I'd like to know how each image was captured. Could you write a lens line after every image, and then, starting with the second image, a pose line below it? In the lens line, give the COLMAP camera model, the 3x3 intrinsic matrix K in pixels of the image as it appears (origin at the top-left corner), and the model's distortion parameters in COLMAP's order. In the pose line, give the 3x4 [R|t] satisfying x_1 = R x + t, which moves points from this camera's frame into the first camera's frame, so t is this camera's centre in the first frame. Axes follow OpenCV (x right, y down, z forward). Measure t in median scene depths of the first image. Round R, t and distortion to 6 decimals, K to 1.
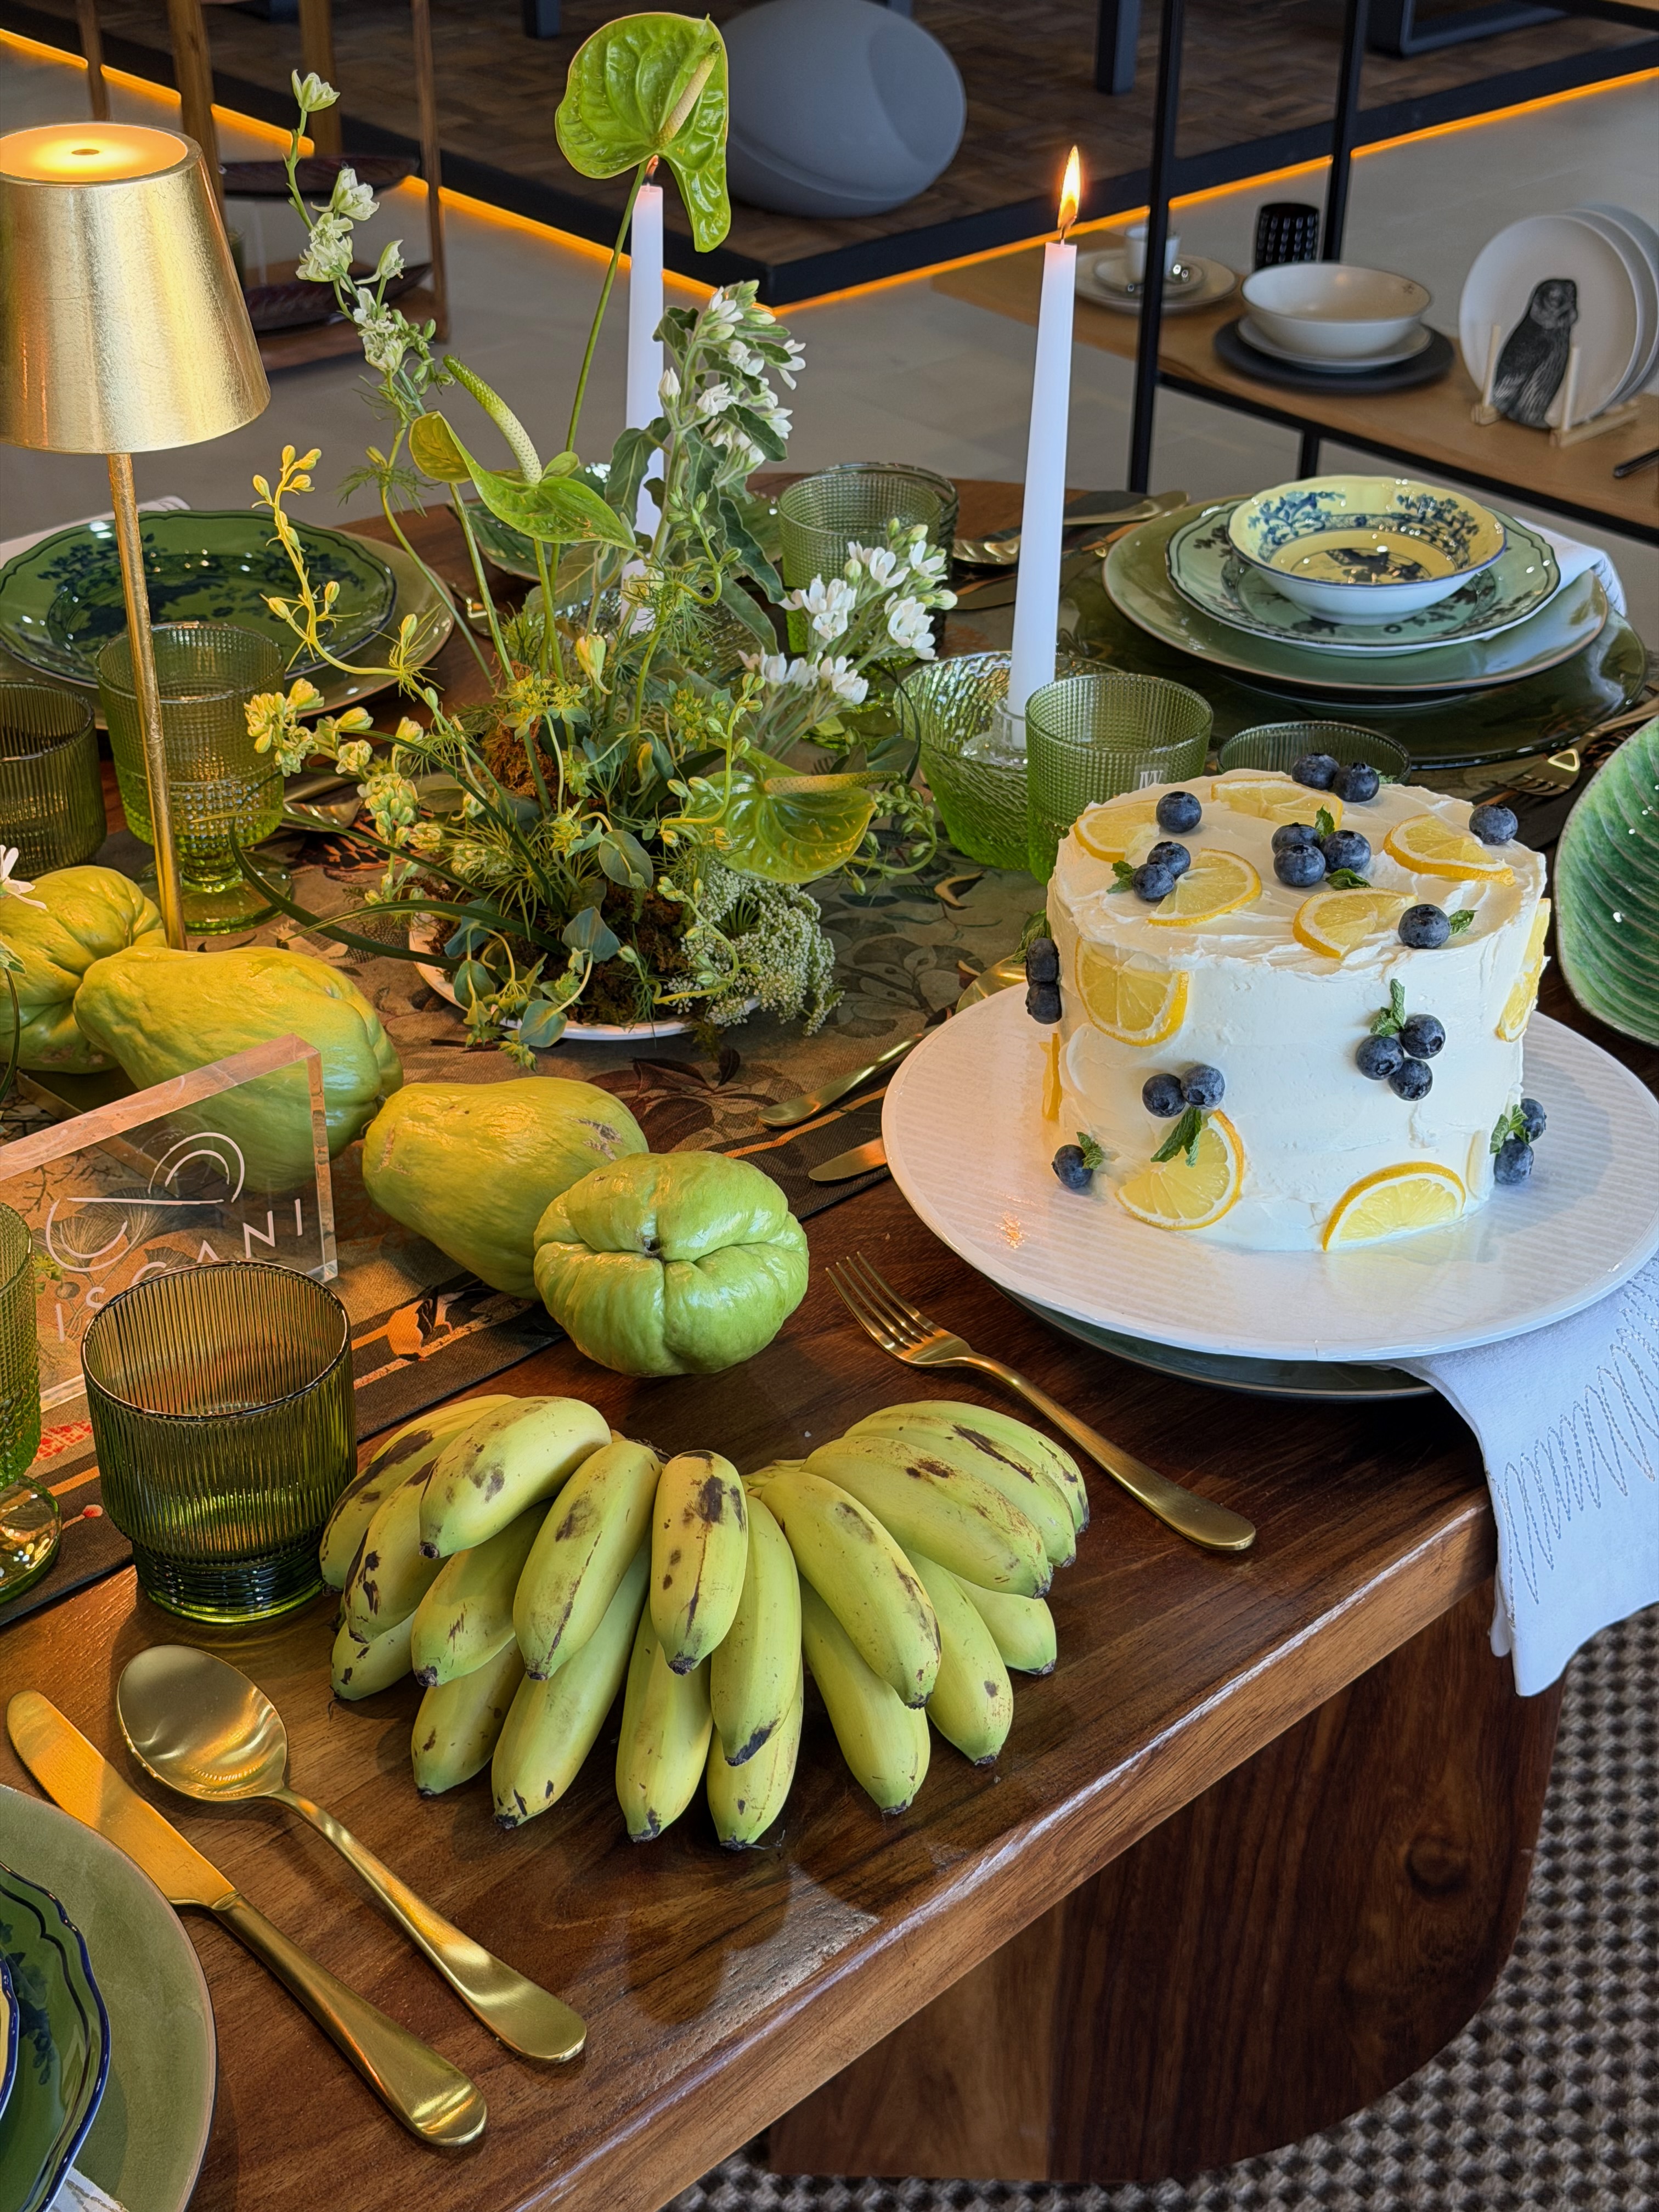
lens RADIAL K [[3193.1, 0, 841.6], [0, 3193.1, 1104.4], [0, 0, 1]] dist [0.109732, 0.000000]
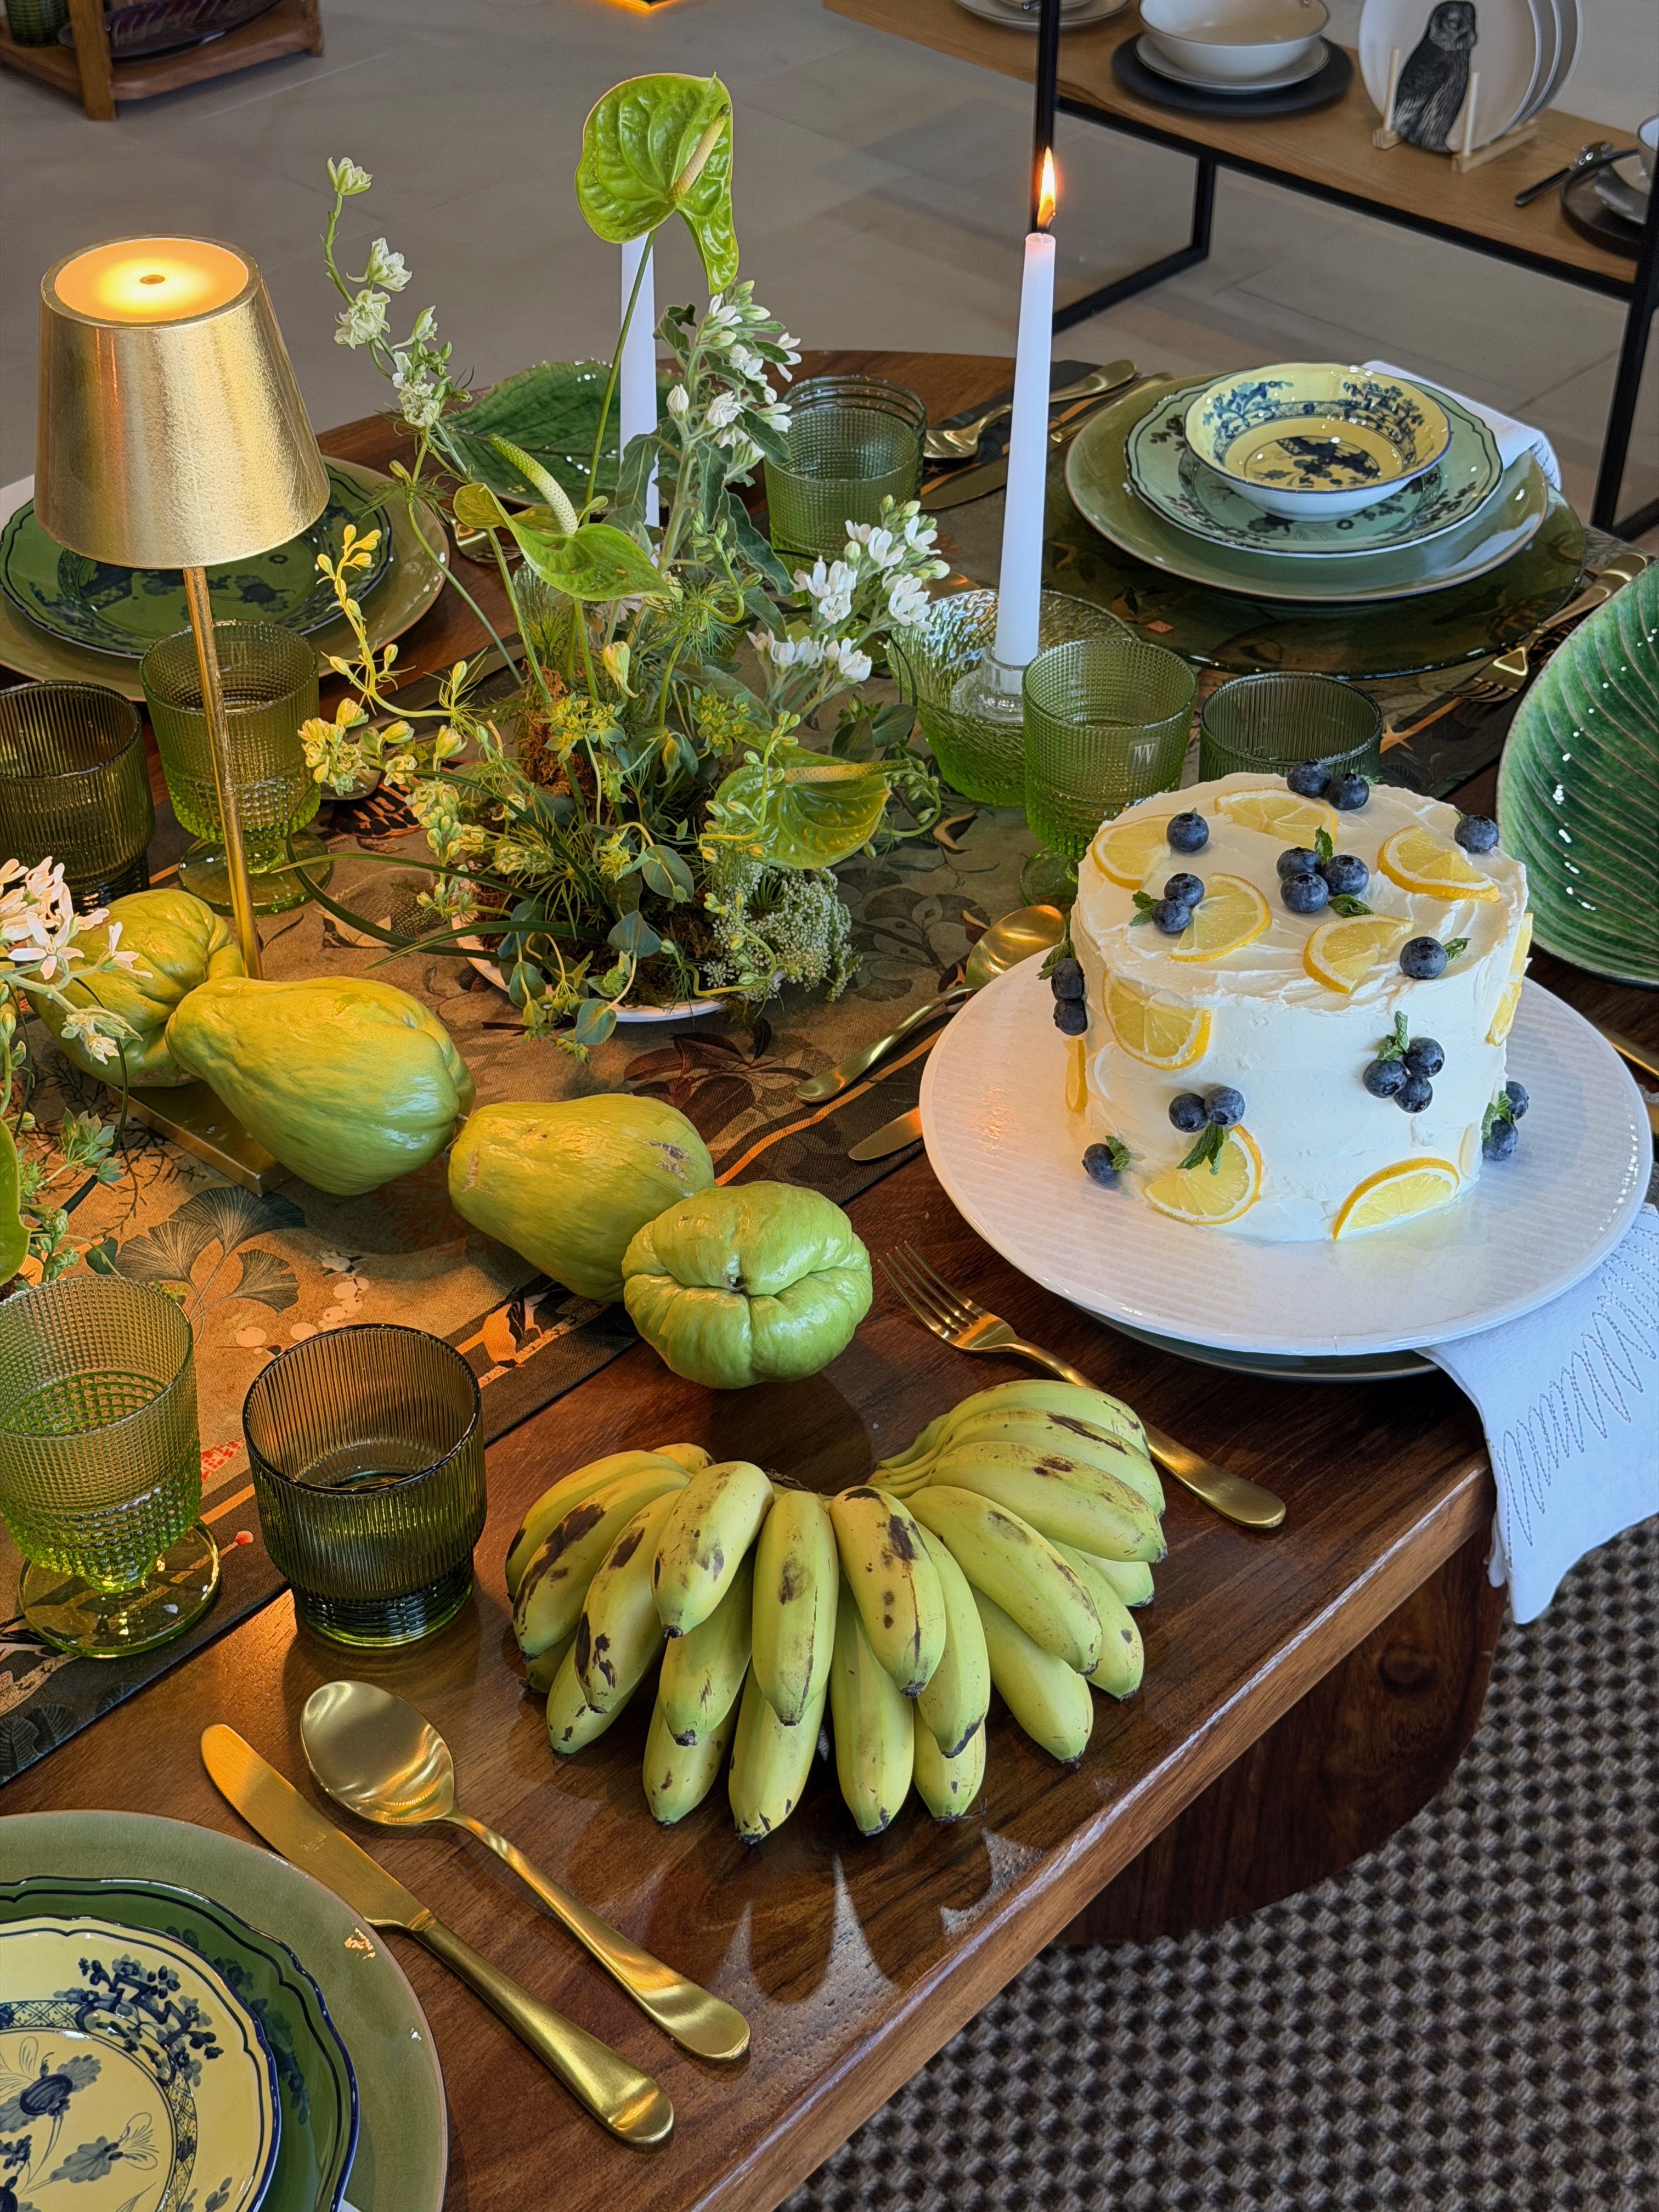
lens RADIAL K [[3193.1, 0, 821.4], [0, 3193.1, 1101.8], [0, 0, 1]] dist [0.109732, 0.000000]
pose [[0.998582, -0.044349, 0.029447, -0.053439], [0.040439, 0.991682, 0.122197, -0.135537], [-0.034621, -0.120833, 0.992069, -0.080690]]
